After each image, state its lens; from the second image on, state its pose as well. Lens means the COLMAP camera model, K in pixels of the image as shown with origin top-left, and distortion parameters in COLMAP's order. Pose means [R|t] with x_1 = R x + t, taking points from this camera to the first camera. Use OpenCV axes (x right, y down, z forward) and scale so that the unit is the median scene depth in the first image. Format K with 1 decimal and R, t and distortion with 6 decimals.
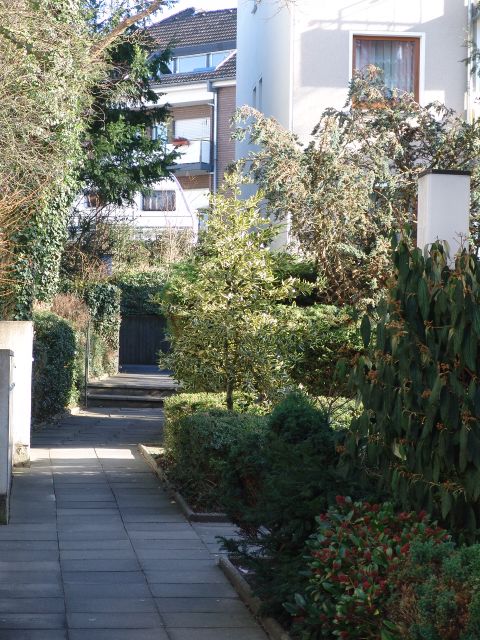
lens RADIAL K [[1840.3, 0, 241.1], [0, 1840.3, 314.8], [0, 0, 1]] dist [0.139170, 0.000000]
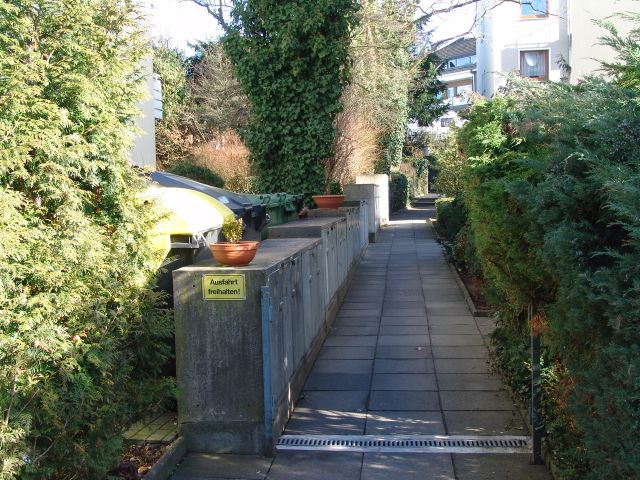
lens RADIAL K [[1002.0, 0, 322.1], [0, 1002.0, 241.4], [0, 0, 1]] dist [-0.020326, 0.000000]
pose [[0.974165, -0.033138, -0.223394, 0.094277], [0.047864, 0.997000, 0.060829, 0.006500], [0.220708, -0.069950, 0.972828, -0.365083]]
